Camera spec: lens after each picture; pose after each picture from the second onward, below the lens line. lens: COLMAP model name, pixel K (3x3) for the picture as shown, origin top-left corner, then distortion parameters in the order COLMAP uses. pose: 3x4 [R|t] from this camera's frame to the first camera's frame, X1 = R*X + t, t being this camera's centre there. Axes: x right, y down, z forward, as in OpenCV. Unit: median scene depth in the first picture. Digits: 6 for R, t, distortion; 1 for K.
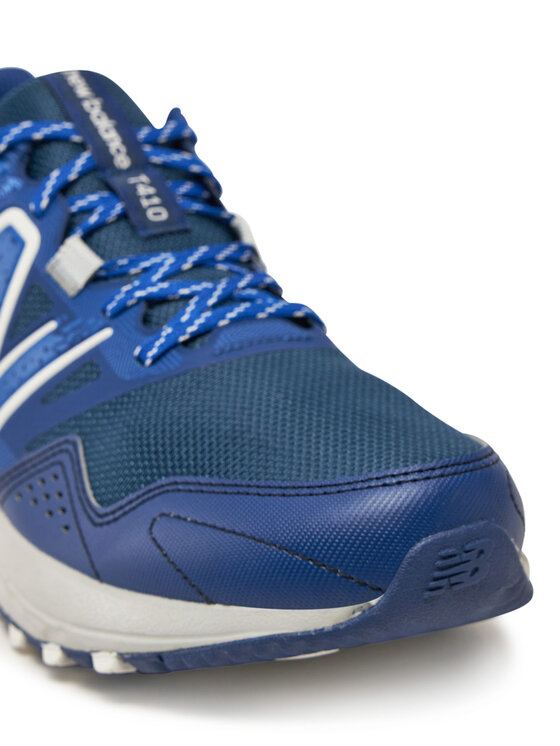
lens RADIAL K [[2144.0, 0, 280.0], [0, 2144.0, 372.7], [0, 0, 1]] dist [-0.048245, 0.000000]
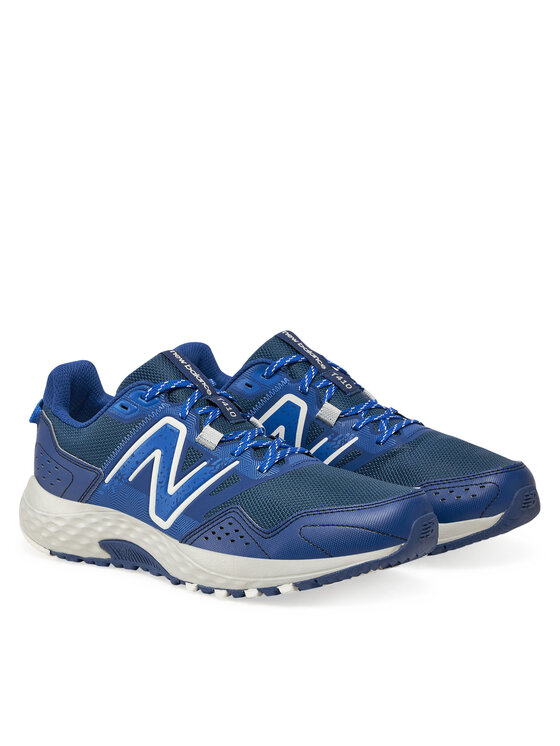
lens RADIAL K [[2199.3, 0, 280.1], [0, 2199.3, 373.2], [0, 0, 1]] dist [-0.054477, 0.000000]
pose [[0.887210, -0.036137, 0.459948, -1.151351], [0.112176, 0.983907, -0.139078, 0.226609], [-0.447520, 0.174987, 0.876986, -1.150937]]
